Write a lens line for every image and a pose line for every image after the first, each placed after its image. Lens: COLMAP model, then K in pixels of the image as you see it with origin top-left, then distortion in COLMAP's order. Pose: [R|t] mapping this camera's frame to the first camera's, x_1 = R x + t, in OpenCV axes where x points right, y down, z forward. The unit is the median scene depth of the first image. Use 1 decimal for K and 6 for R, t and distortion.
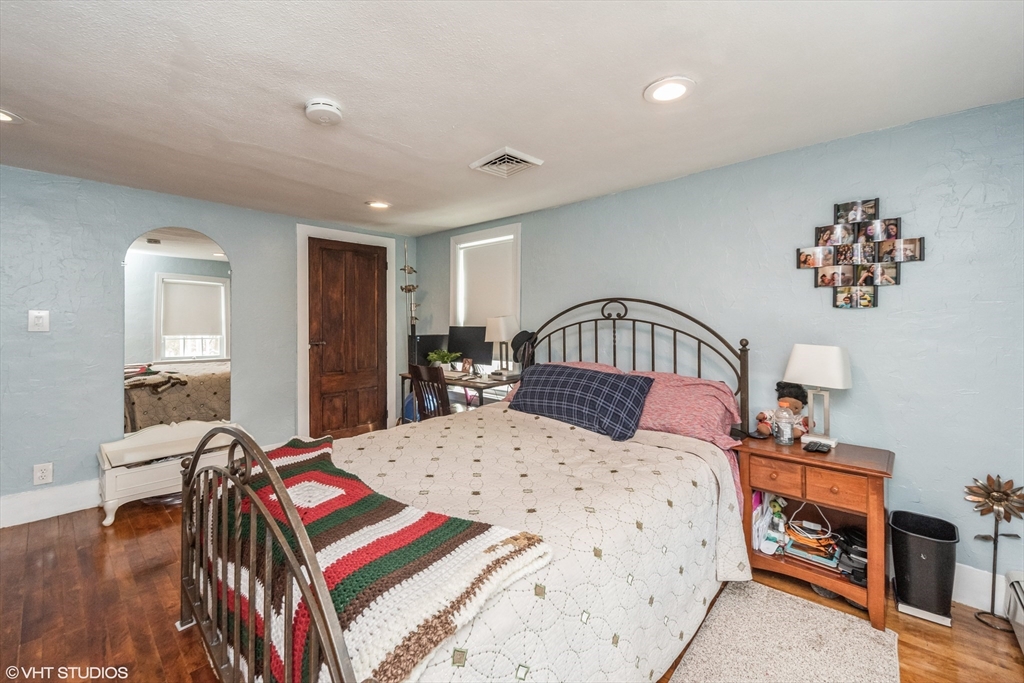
lens RADIAL K [[412.5, 0, 508.8], [0, 412.5, 319.0], [0, 0, 1]] dist [0.001823, 0.000170]
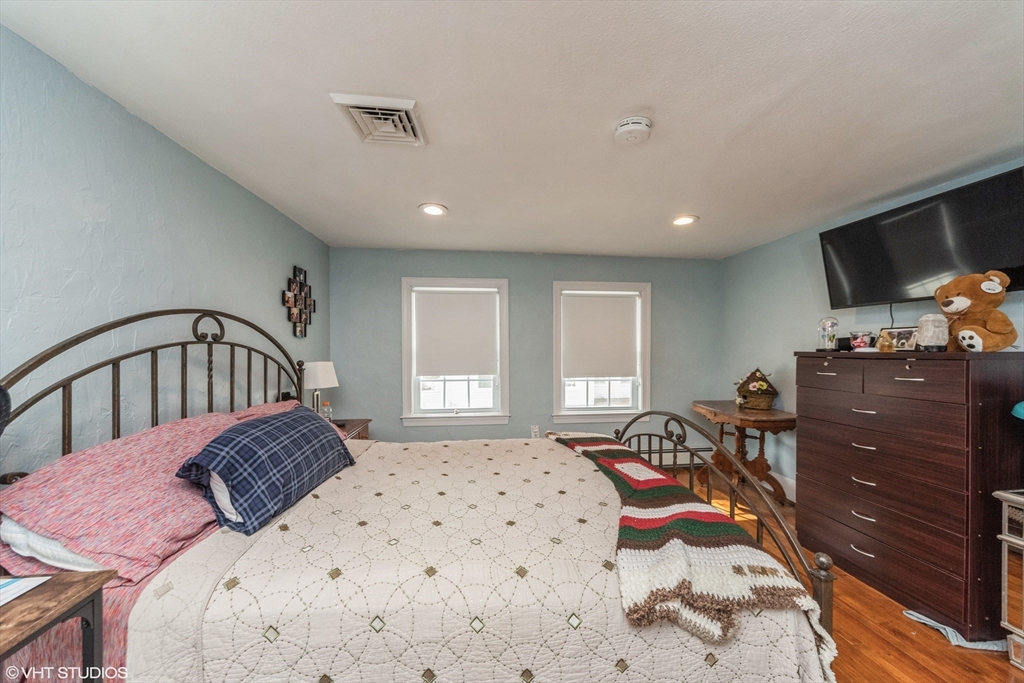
lens RADIAL K [[356.2, 0, 511.9], [0, 356.2, 352.0], [0, 0, 1]] dist [0.001312, 0.000051]
pose [[-0.758703, -0.008956, 0.651375, -0.490330], [0.001081, 0.999887, 0.015007, 0.007466], [-0.651435, 0.012090, -0.758608, 1.158017]]
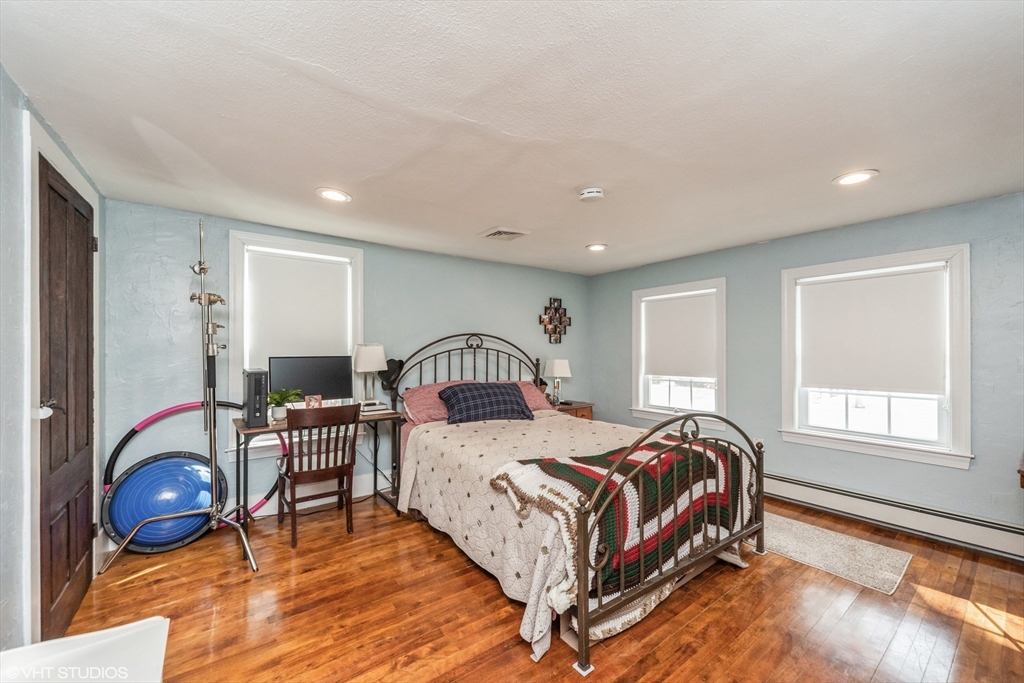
lens RADIAL K [[392.6, 0, 512.0], [0, 392.6, 341.5], [0, 0, 1]] dist [-0.044287, -0.000012]
pose [[0.171762, 0.020663, 0.984922, -1.094031], [0.003757, 0.999759, -0.021630, 0.007735], [-0.985131, 0.007415, 0.171643, 0.665041]]
